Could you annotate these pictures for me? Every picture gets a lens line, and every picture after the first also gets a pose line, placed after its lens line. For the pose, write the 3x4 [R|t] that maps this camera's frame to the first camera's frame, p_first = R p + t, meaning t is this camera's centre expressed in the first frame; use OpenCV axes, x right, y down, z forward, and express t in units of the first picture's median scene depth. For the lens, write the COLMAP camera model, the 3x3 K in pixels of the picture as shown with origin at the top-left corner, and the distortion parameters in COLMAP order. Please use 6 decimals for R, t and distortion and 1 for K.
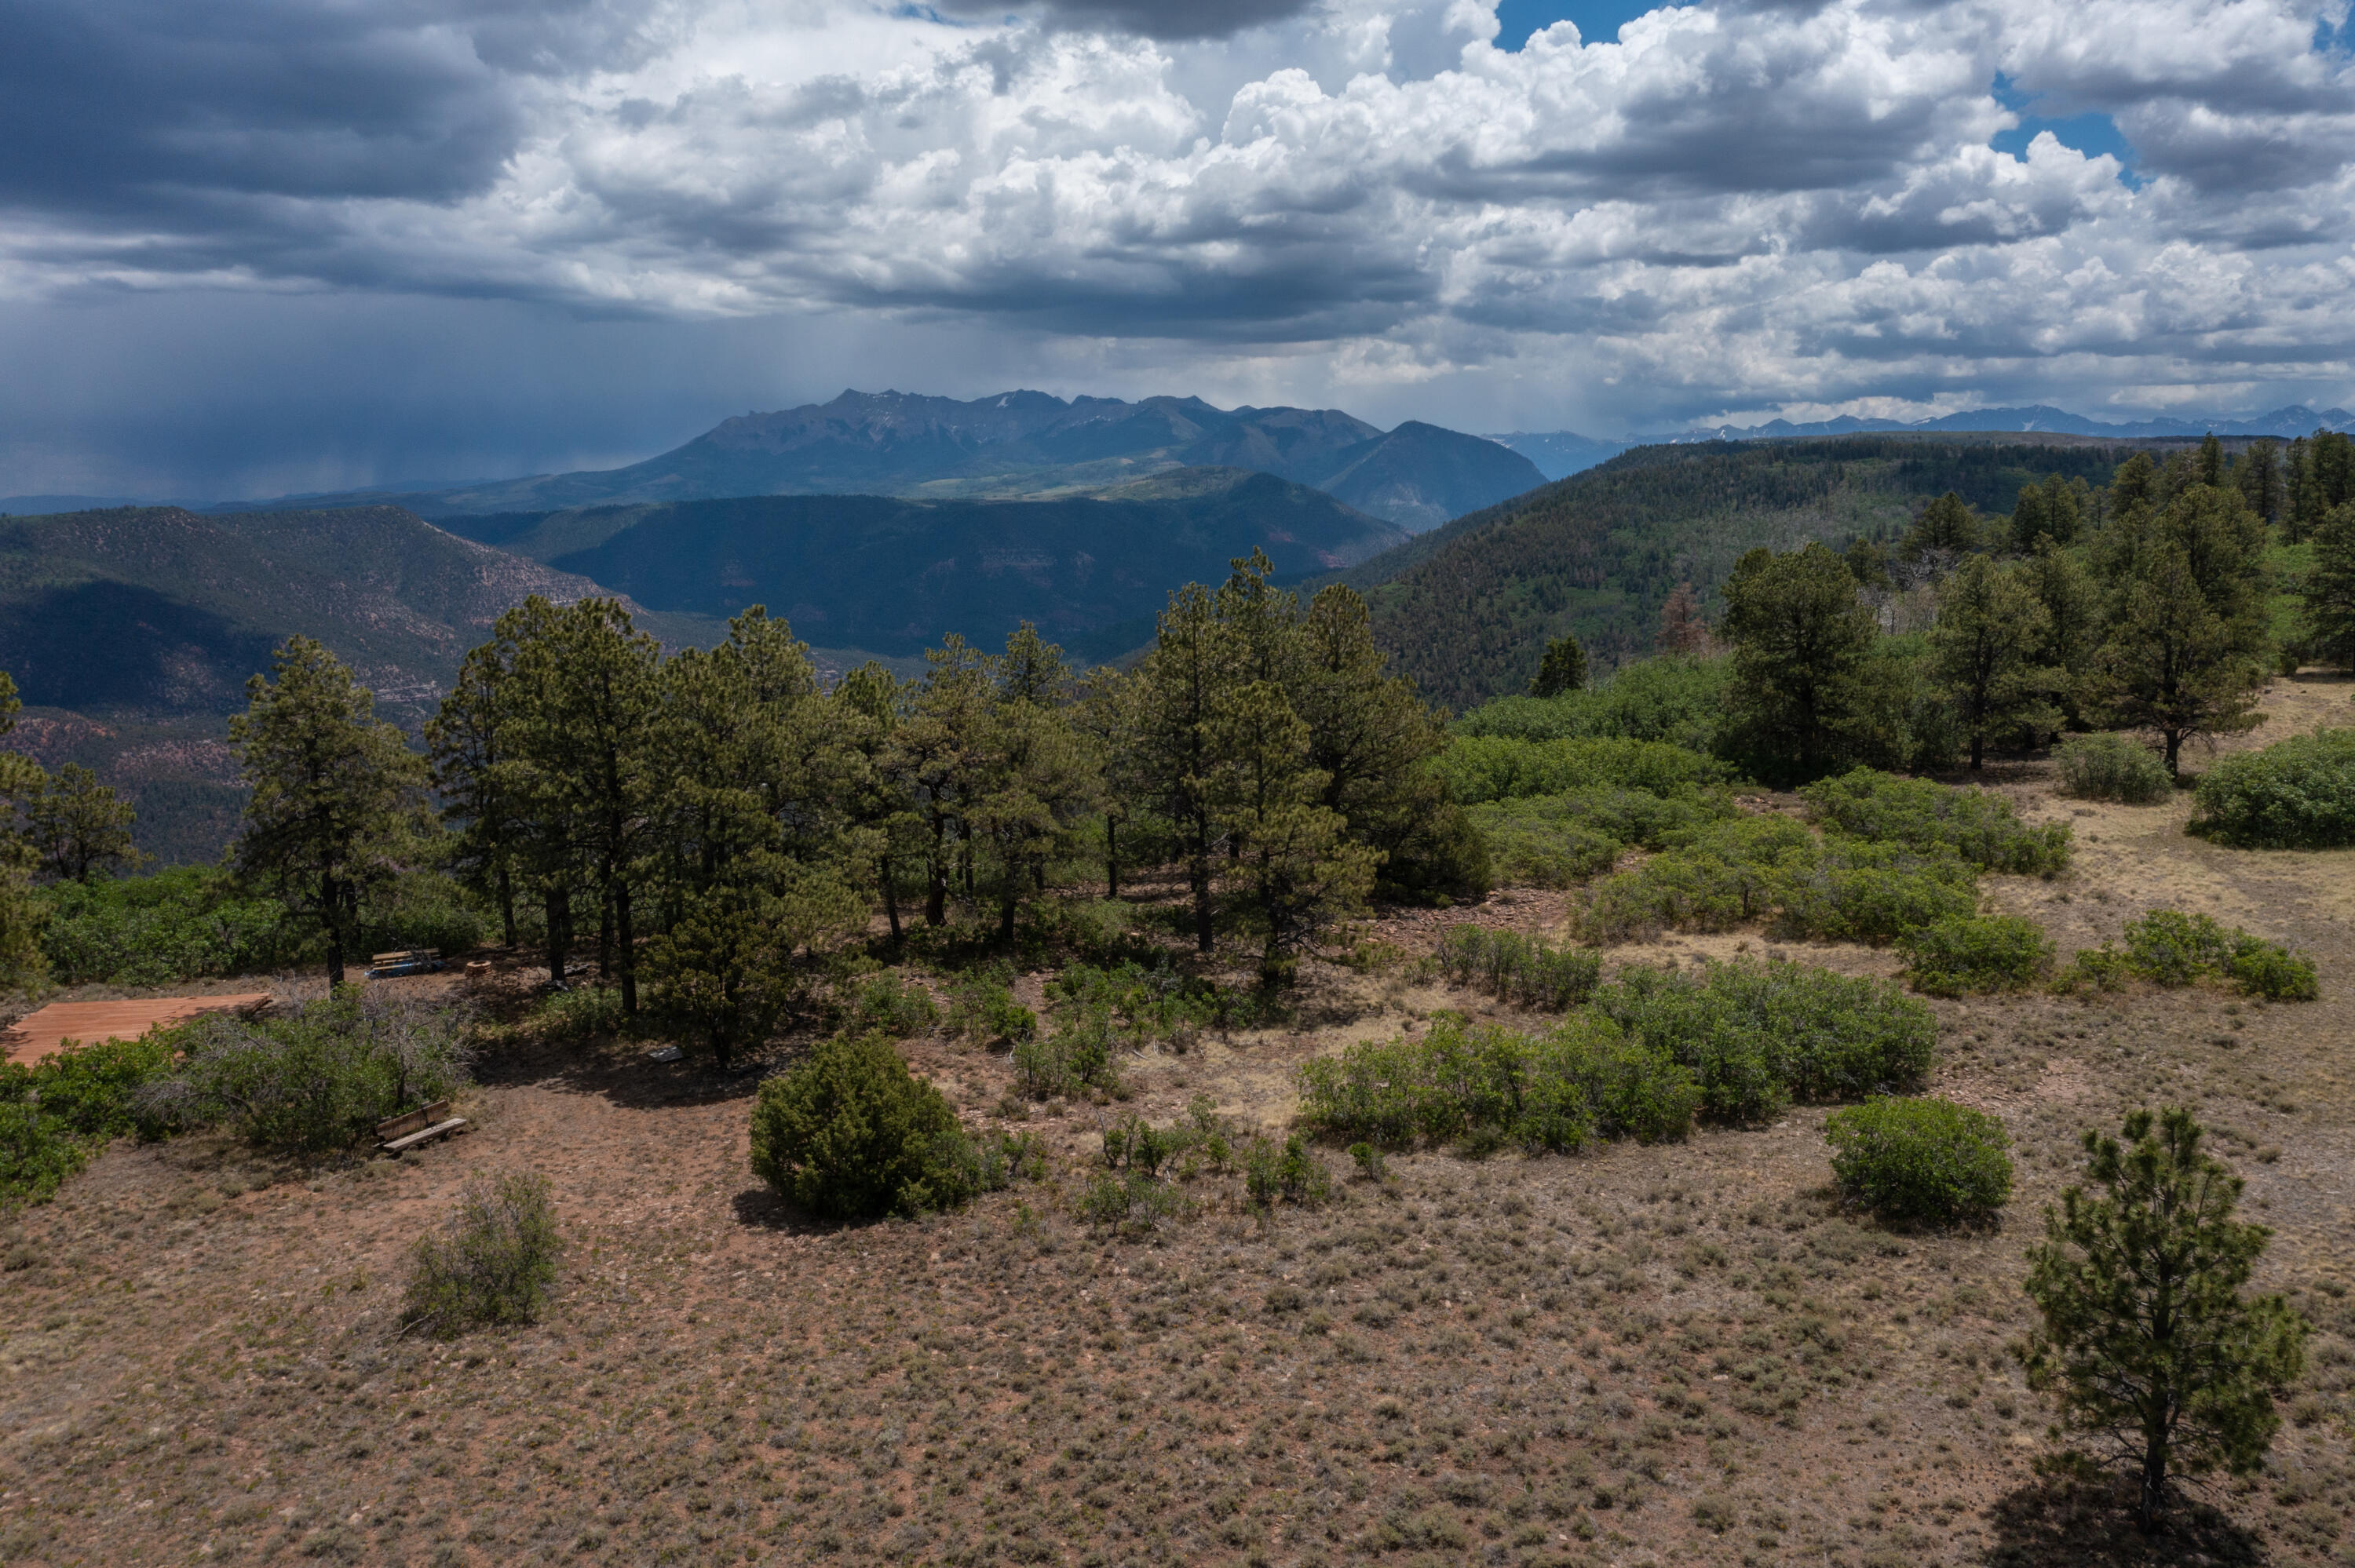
lens RADIAL K [[1854.5, 0, 1177.5], [0, 1854.5, 784.0], [0, 0, 1]] dist [-0.004171, -0.008447]
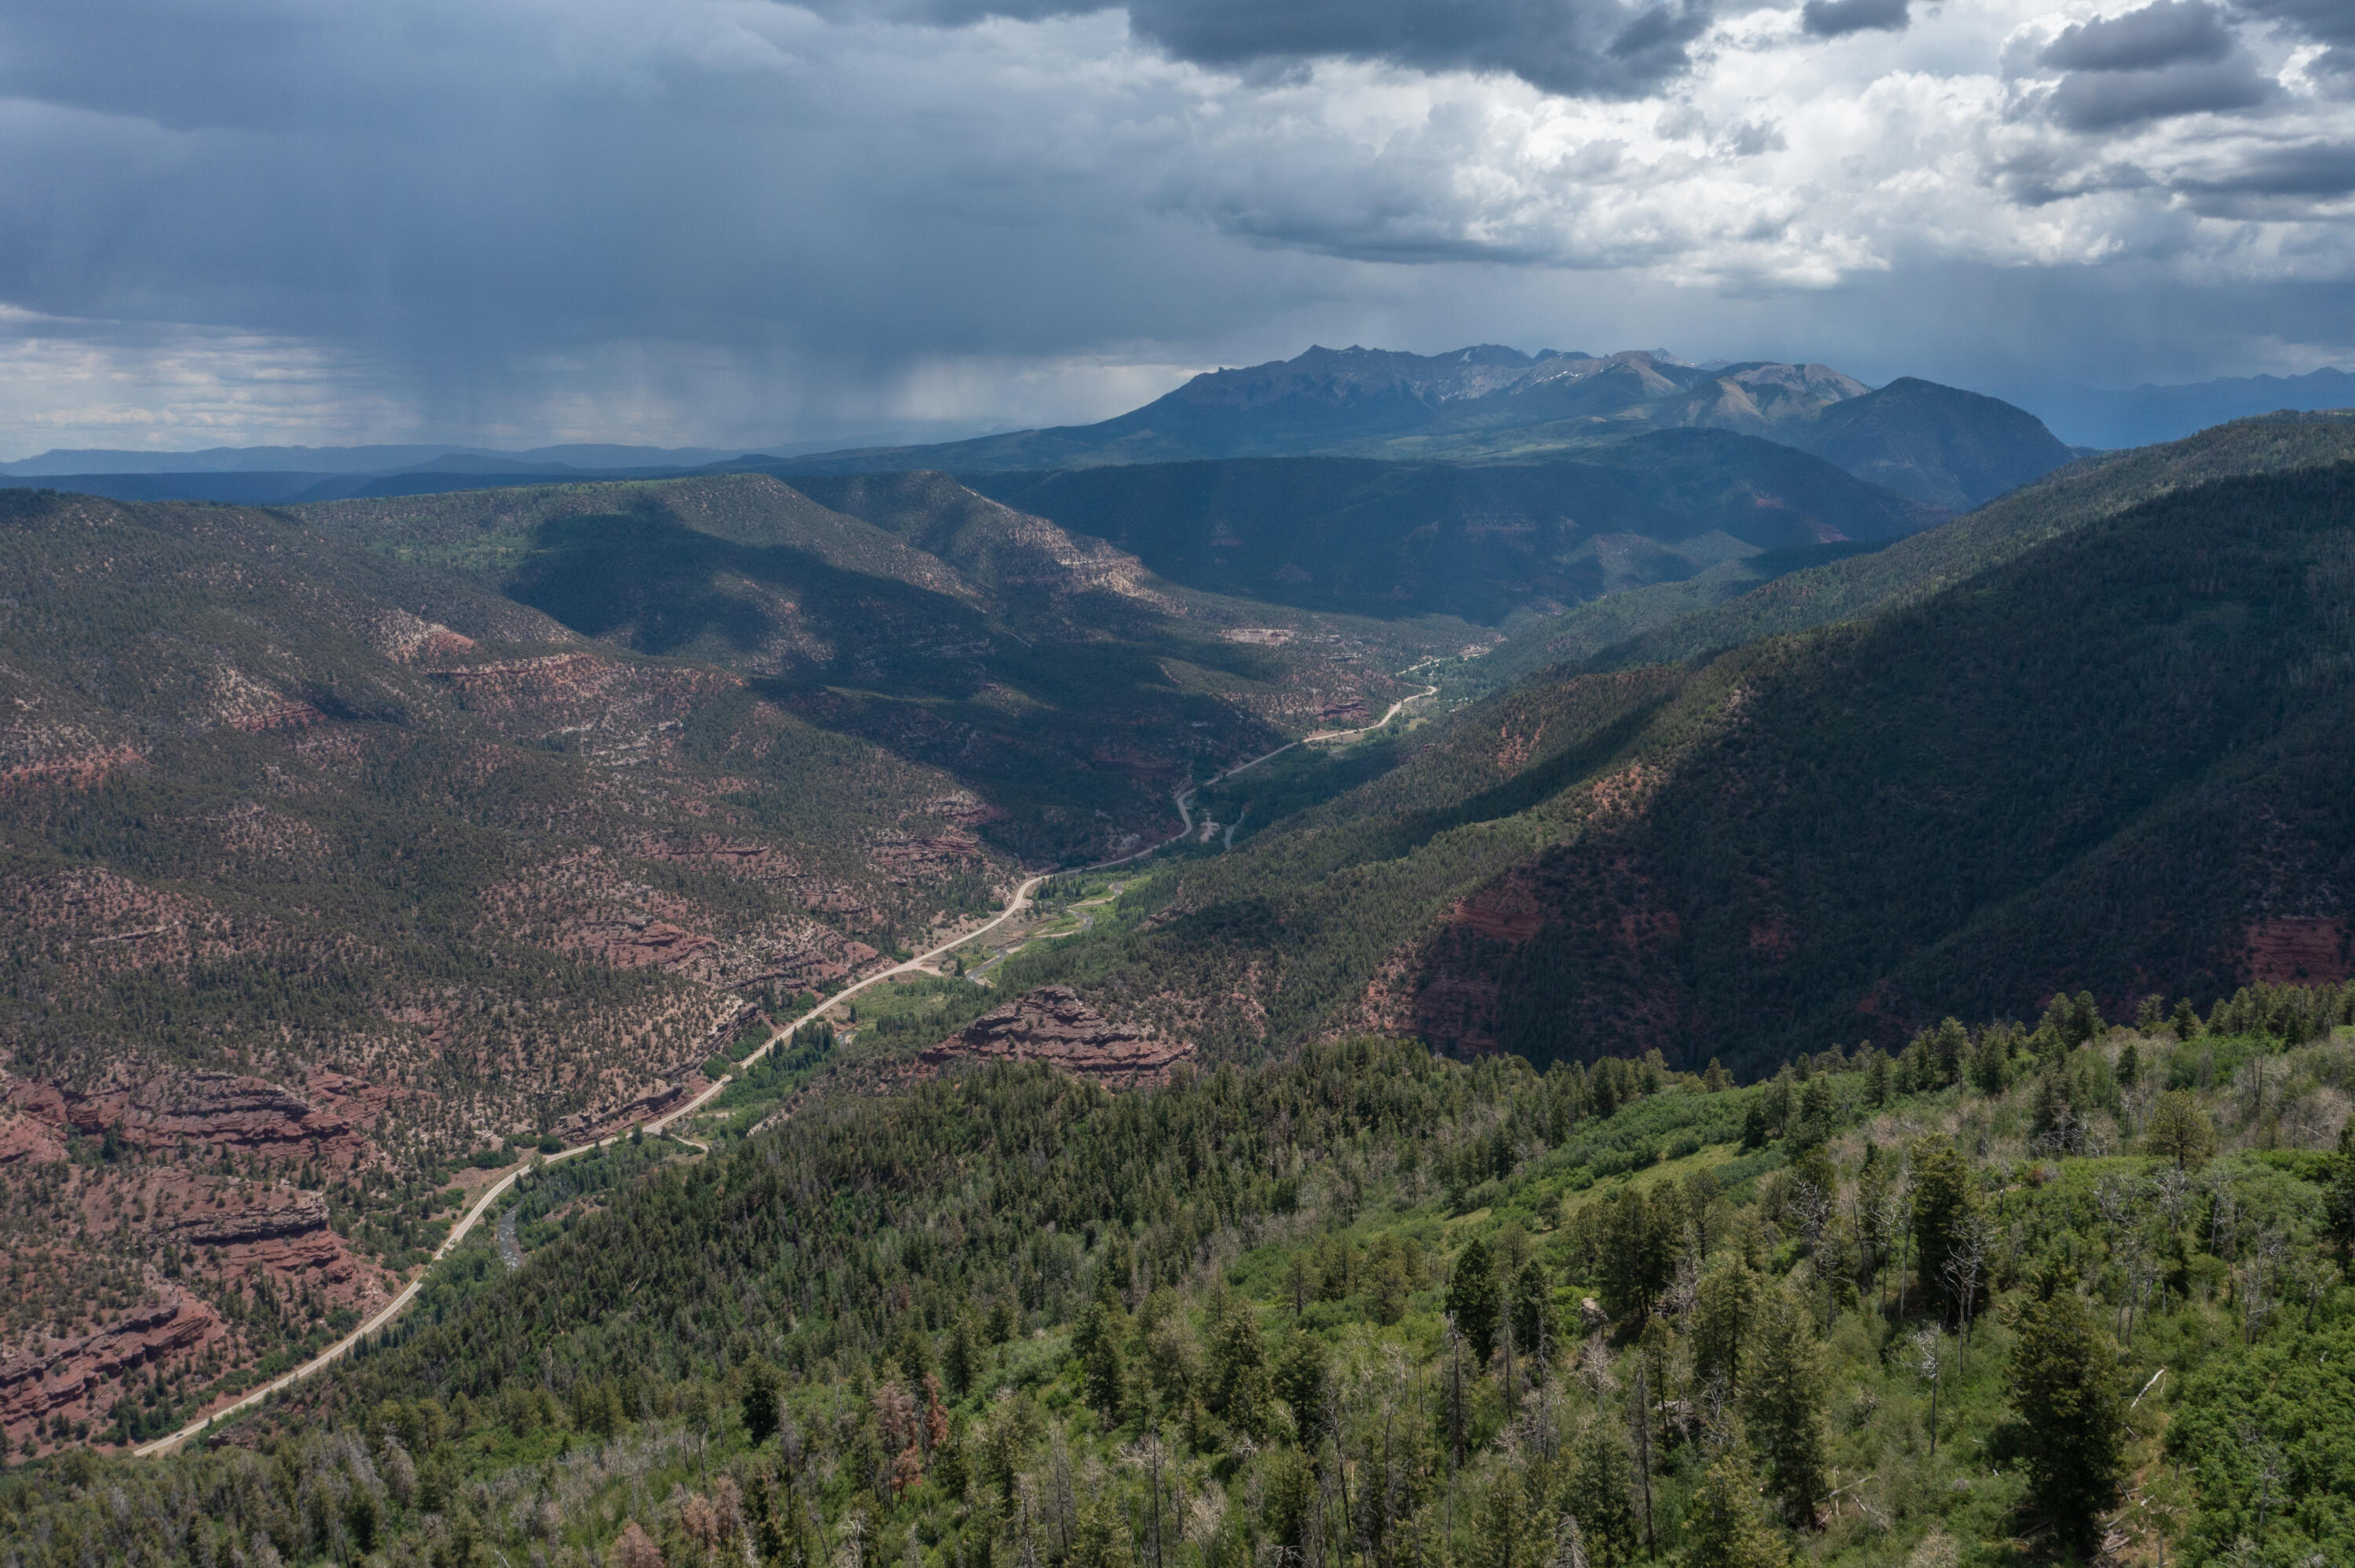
lens RADIAL K [[1854.8, 0, 1179.4], [0, 1854.8, 776.7], [0, 0, 1]] dist [-0.011901, 0.006352]
pose [[0.972878, 0.044012, -0.227091, -3.588515], [-0.038835, 0.998875, 0.027217, -0.773918], [0.228033, -0.017660, 0.973493, -3.463766]]
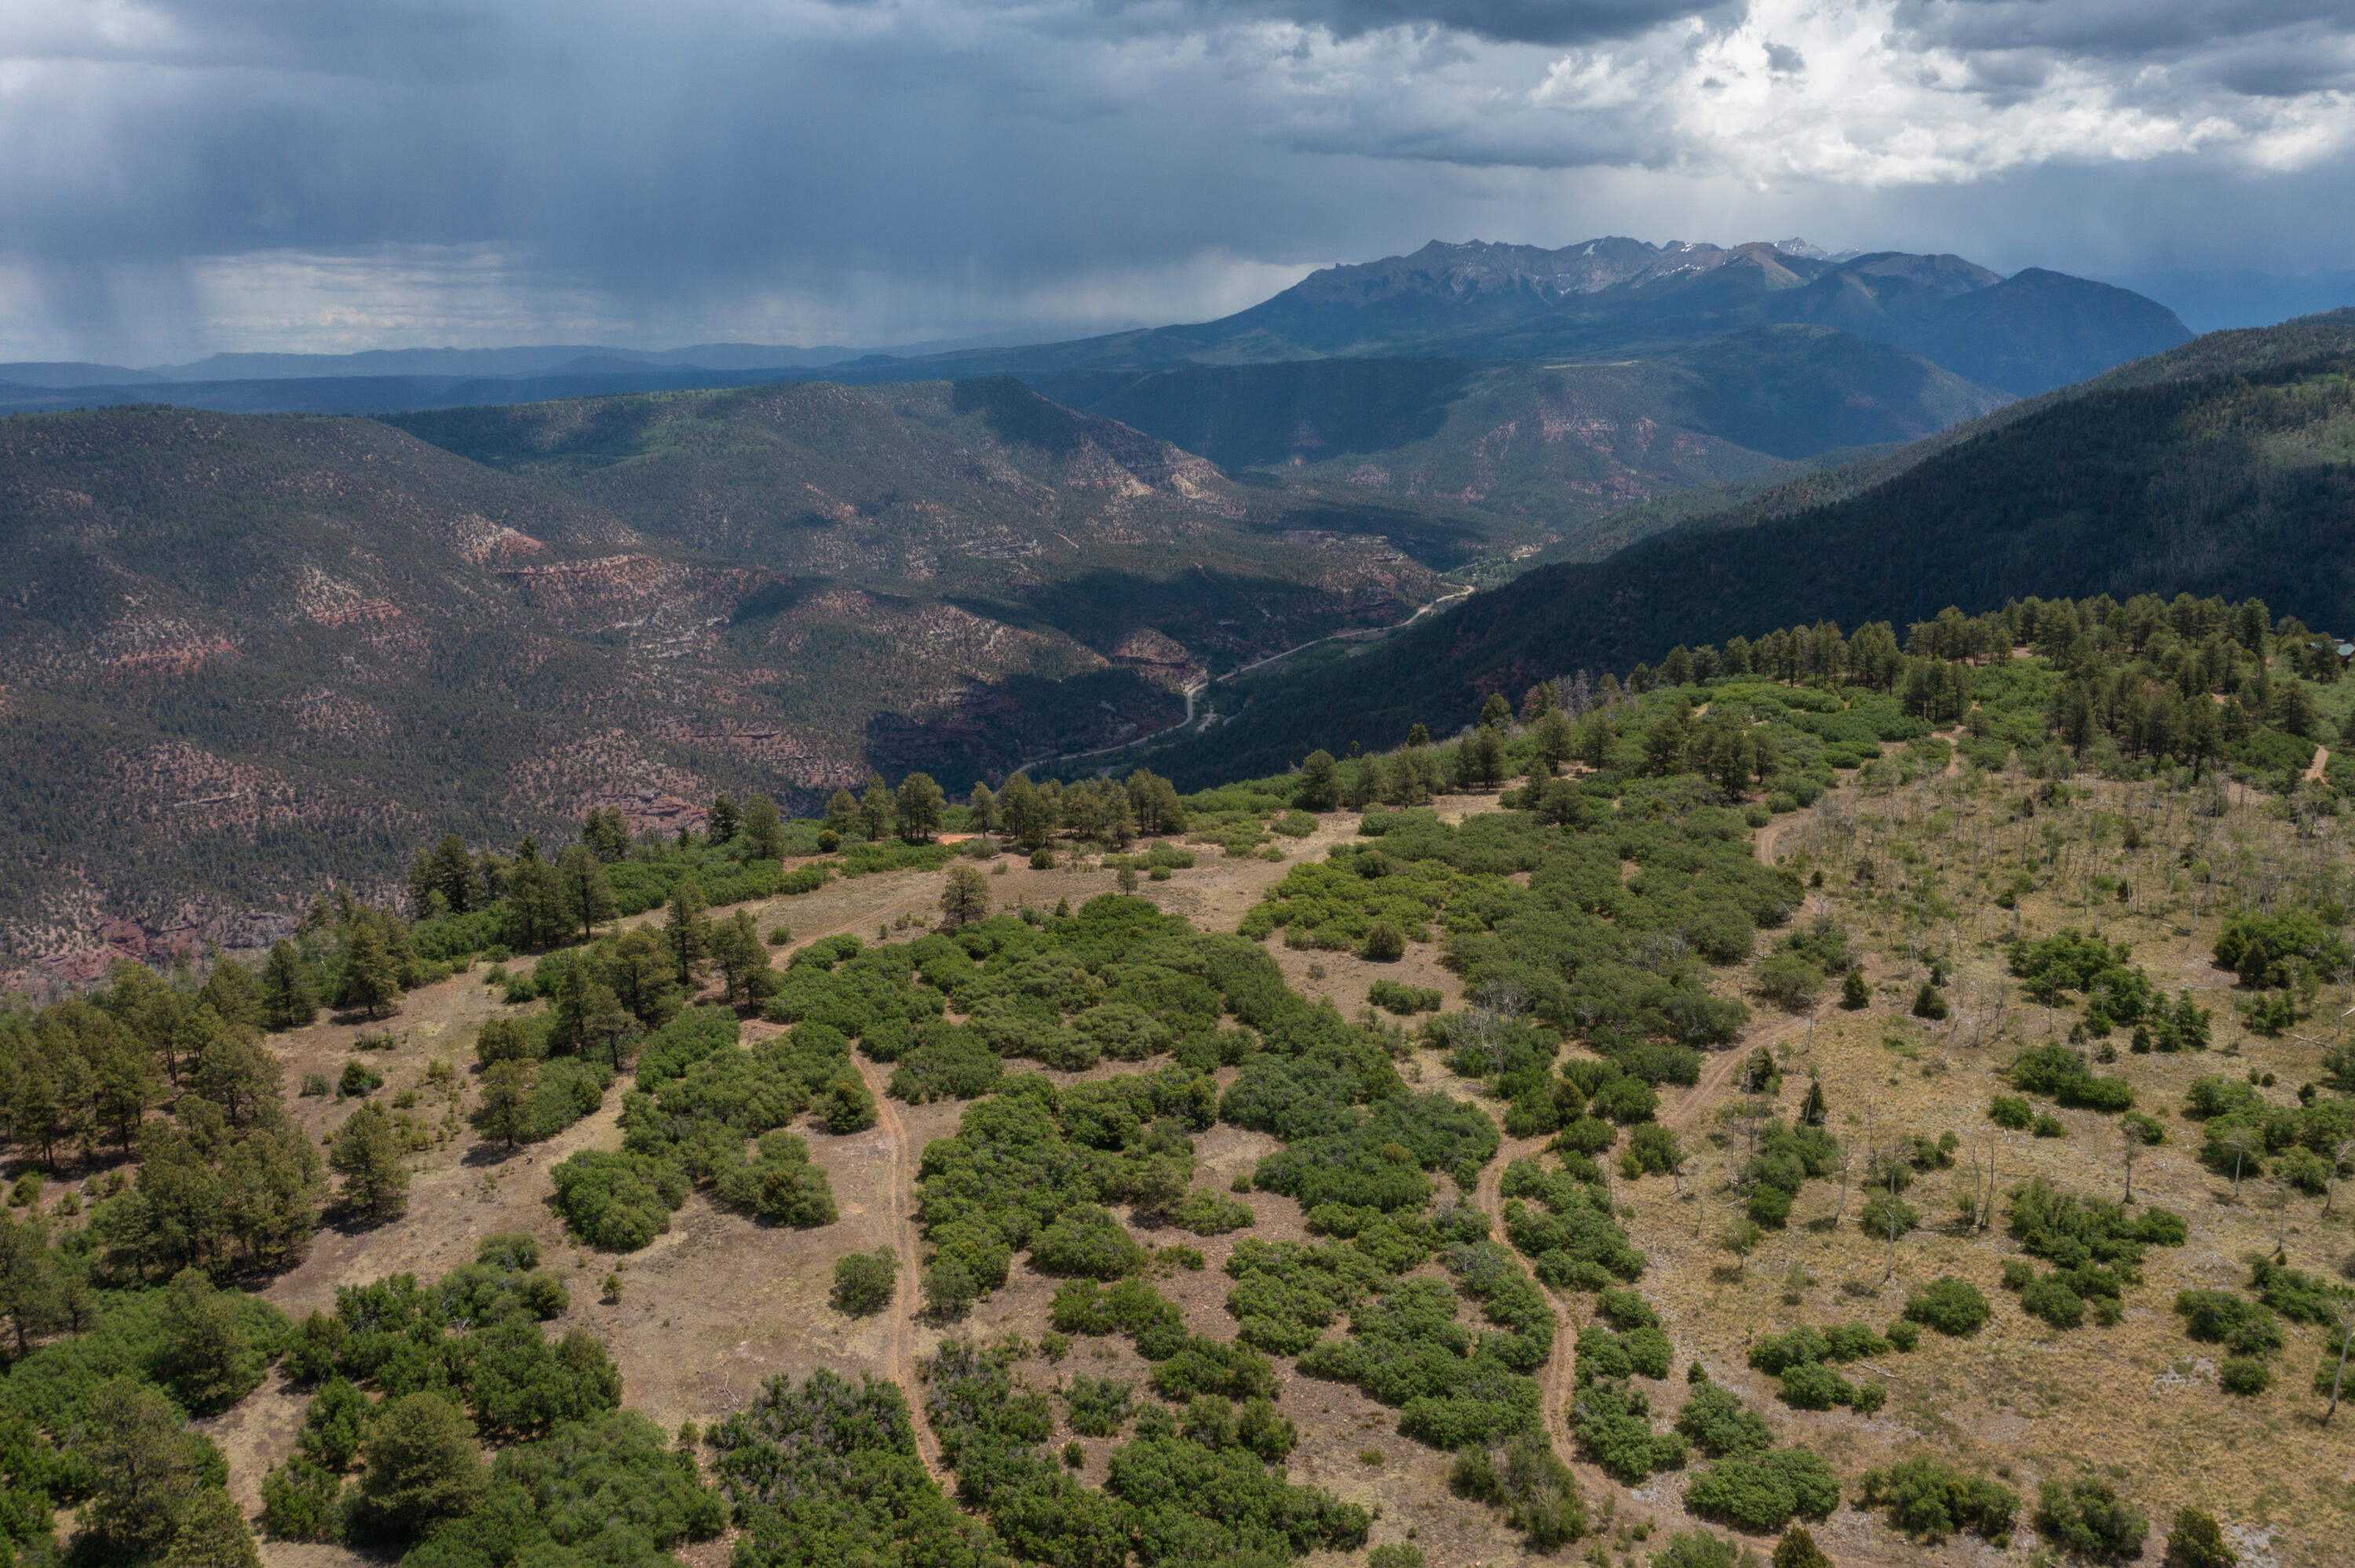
lens RADIAL K [[1854.8, 0, 1179.4], [0, 1854.8, 776.7], [0, 0, 1]] dist [-0.011901, 0.006352]
pose [[0.953113, 0.065699, -0.295398, 2.966498], [-0.042404, 0.995513, 0.084591, -0.952373], [0.299630, -0.068098, 0.951622, -6.999682]]
